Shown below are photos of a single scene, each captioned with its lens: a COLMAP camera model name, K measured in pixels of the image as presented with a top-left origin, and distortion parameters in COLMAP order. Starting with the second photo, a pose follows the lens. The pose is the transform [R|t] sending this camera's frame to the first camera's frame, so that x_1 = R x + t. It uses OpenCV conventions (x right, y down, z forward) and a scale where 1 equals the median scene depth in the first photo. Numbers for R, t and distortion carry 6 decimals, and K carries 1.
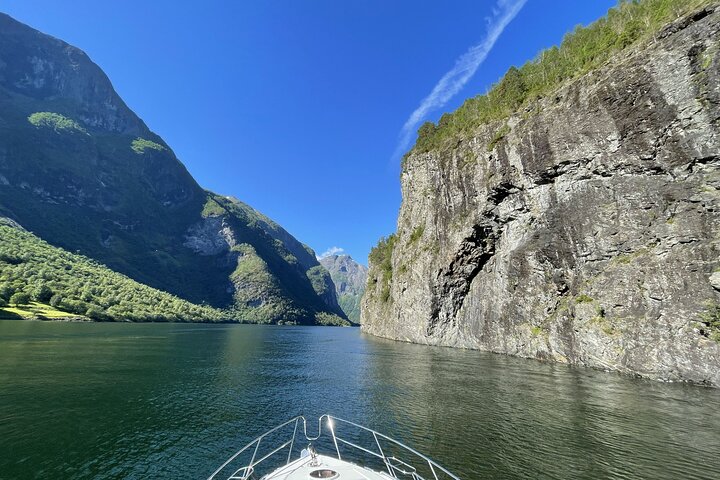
lens RADIAL K [[305.0, 0, 360.0], [0, 305.0, 240.0], [0, 0, 1]] dist [-0.011944, -0.000293]
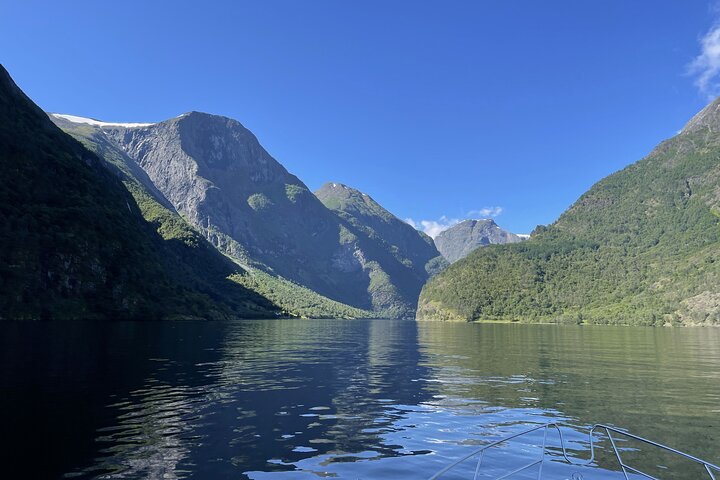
lens RADIAL K [[461.4, 0, 360.0], [0, 461.4, 240.0], [0, 0, 1]] dist [0.002656, 0.001175]
pose [[0.943303, -0.072564, -0.323904, 0.215768], [0.103488, 0.991467, 0.079268, -0.226043], [0.315388, -0.108294, 0.942763, -0.843457]]
